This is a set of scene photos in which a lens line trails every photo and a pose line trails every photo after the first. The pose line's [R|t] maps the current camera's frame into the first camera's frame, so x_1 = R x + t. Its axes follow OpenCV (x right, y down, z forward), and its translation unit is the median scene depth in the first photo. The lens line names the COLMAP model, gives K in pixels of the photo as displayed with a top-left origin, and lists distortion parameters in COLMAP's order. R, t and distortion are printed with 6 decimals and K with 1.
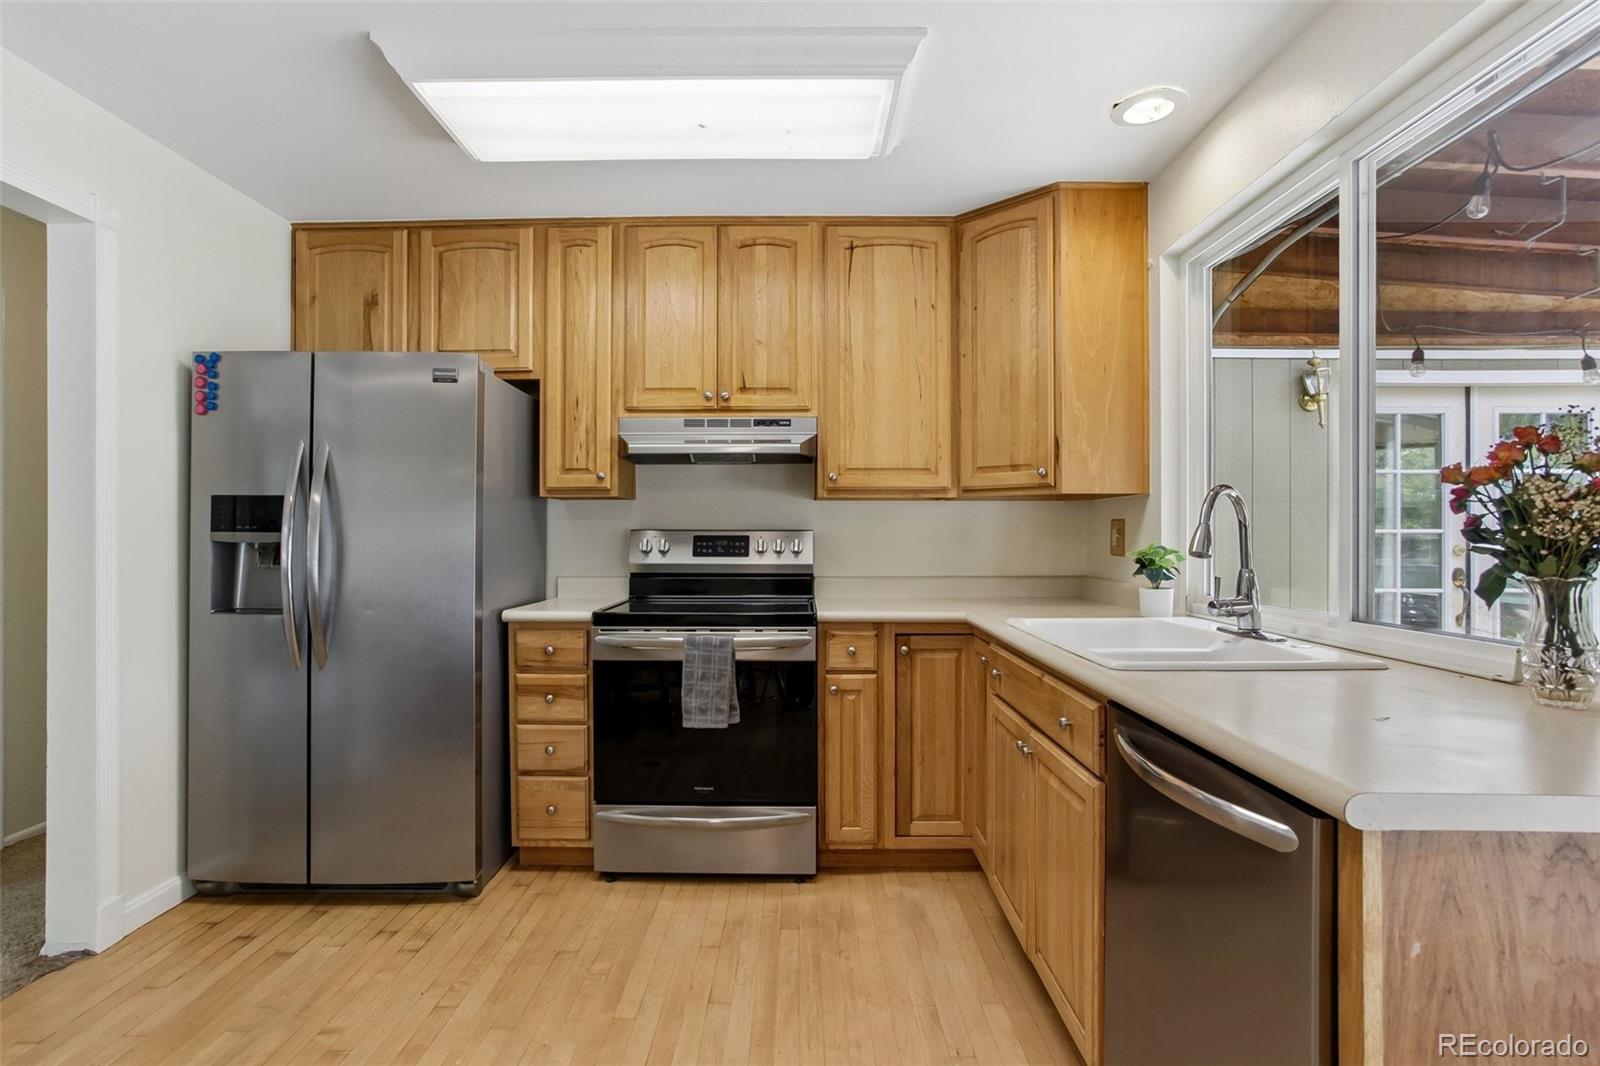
lens RADIAL K [[785.7, 0, 789.5], [0, 785.7, 530.4], [0, 0, 1]] dist [-0.041230, 0.017186]
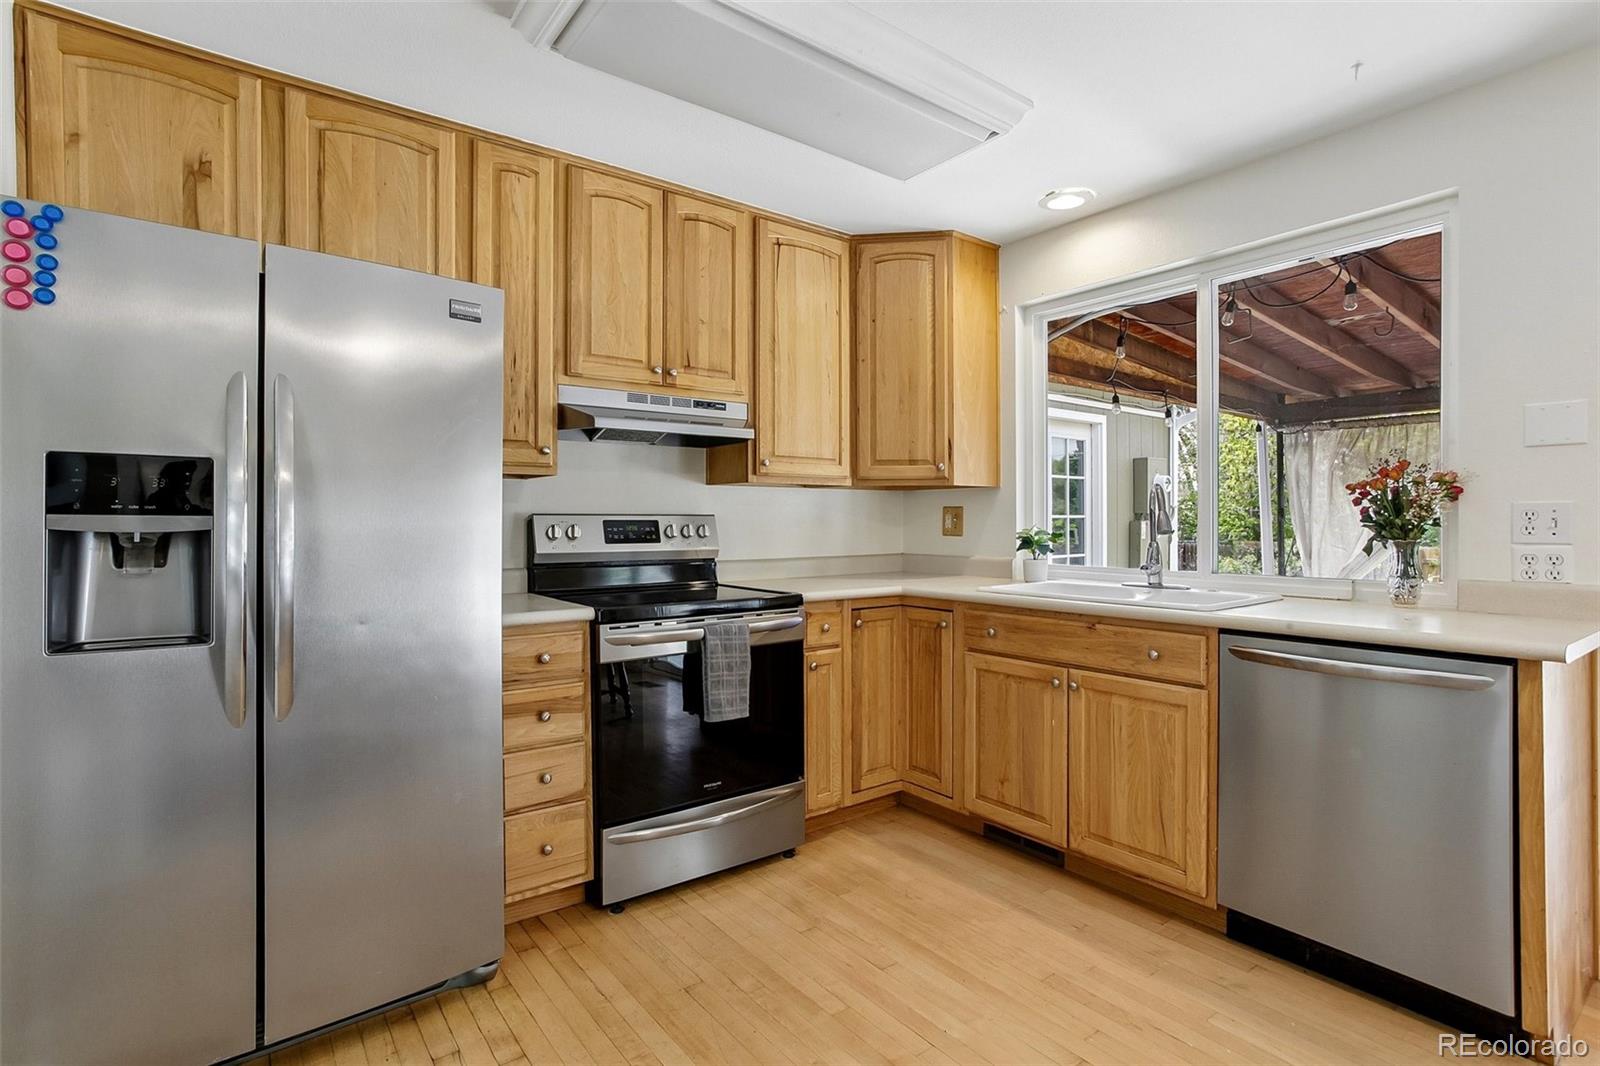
lens RADIAL K [[785.7, 0, 782.9], [0, 785.7, 519.0], [0, 0, 1]] dist [-0.041230, 0.017186]
pose [[0.792654, 0.000047, 0.609671, -0.610345], [-0.001893, 0.999995, 0.002385, 0.002905], [-0.609668, -0.003044, 0.792651, 0.187526]]
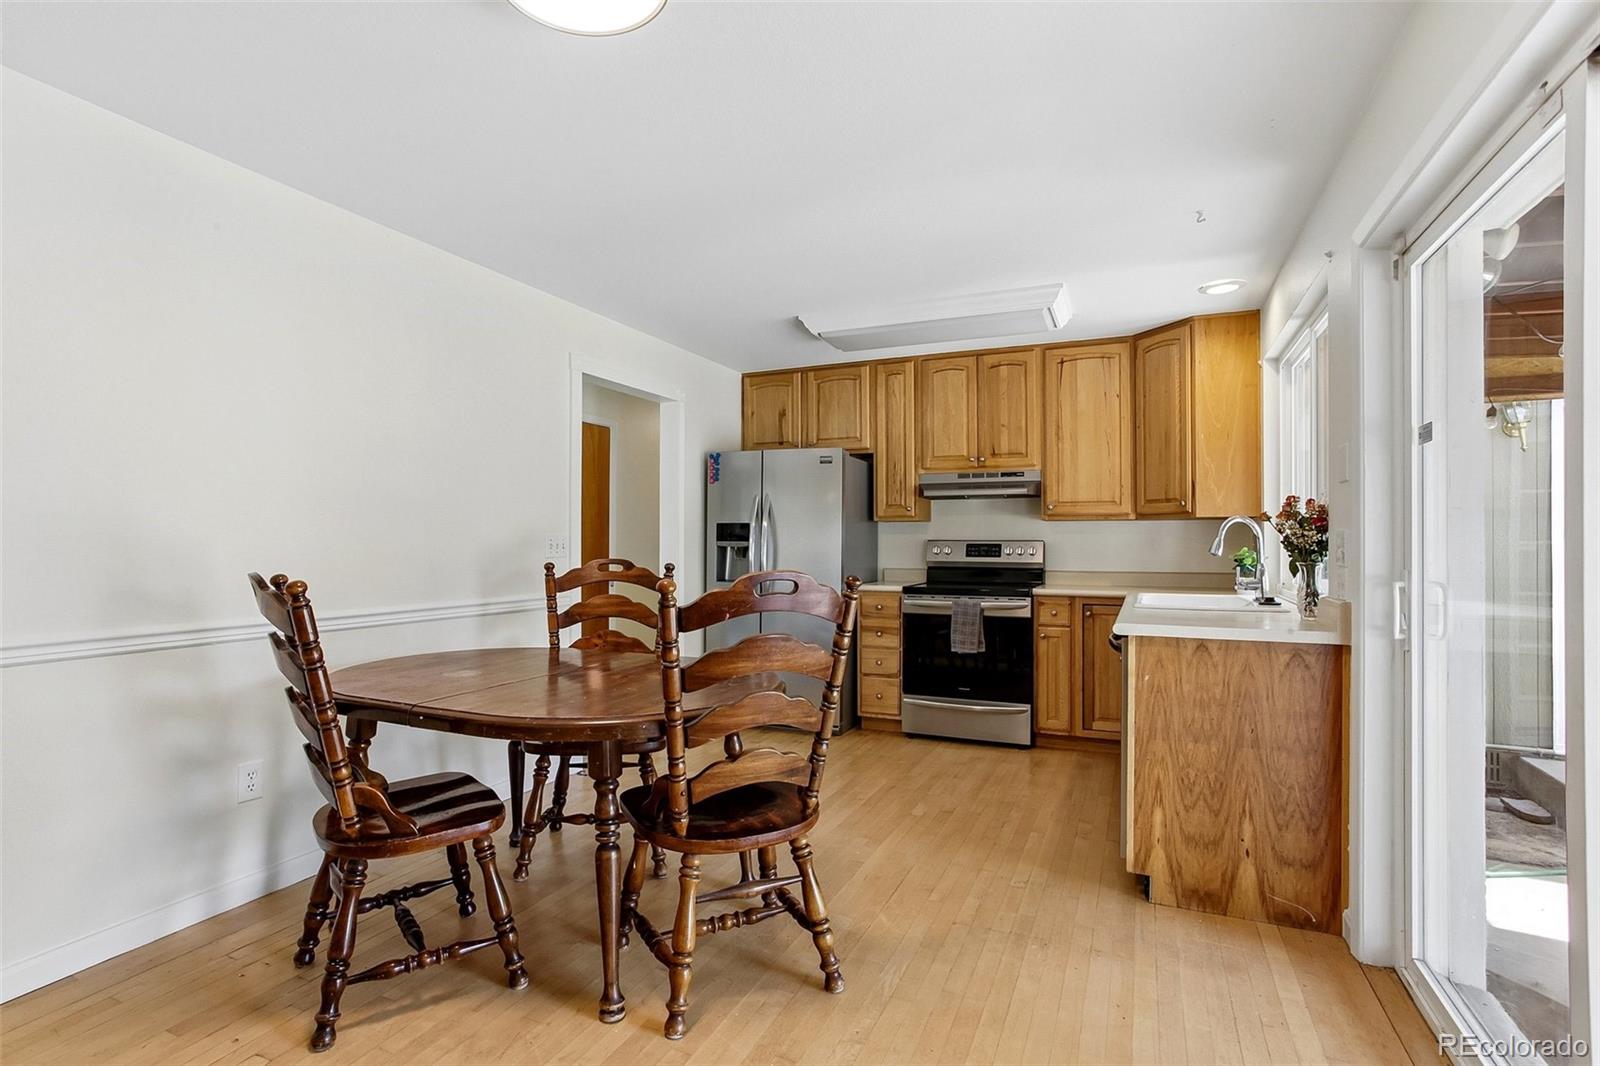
lens RADIAL K [[785.7, 0, 775.9], [0, 785.7, 532.2], [0, 0, 1]] dist [-0.041230, 0.017186]
pose [[0.908602, -0.003527, -0.417648, 0.233398], [-0.000453, 0.999955, -0.009431, -0.002277], [0.417663, 0.008758, 0.908560, -0.744318]]
